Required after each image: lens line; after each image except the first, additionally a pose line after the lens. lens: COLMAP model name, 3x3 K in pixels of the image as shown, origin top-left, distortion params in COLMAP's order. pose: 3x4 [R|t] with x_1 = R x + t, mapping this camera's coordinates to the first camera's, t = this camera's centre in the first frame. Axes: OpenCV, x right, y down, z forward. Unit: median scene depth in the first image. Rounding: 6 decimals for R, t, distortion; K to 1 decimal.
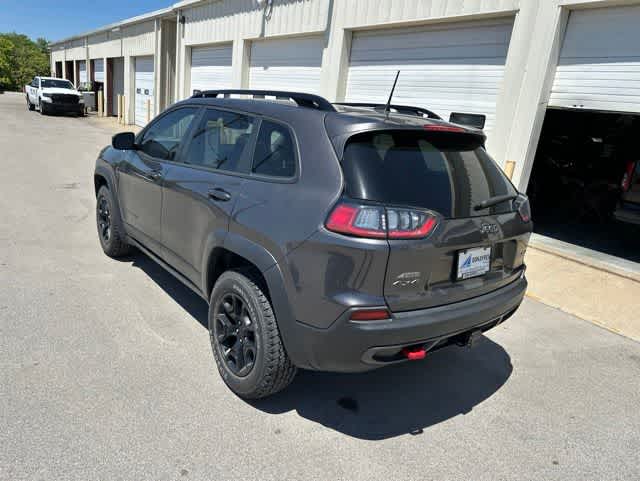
lens RADIAL K [[456.7, 0, 313.0], [0, 456.7, 238.1], [0, 0, 1]] dist [0.032809, -0.033167]
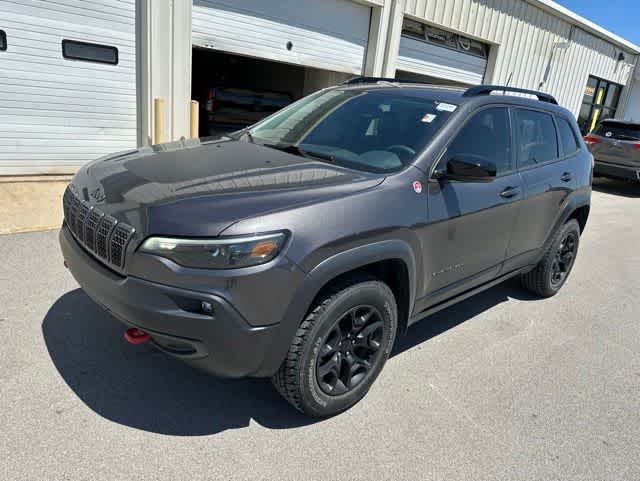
lens RADIAL K [[456.7, 0, 319.1], [0, 456.7, 238.6], [0, 0, 1]] dist [0.032809, -0.033167]
pose [[-0.067472, -0.401448, 0.913393, -1.163747], [0.159113, 0.899433, 0.407066, -0.476654], [-0.984952, 0.172798, 0.003189, 1.389381]]
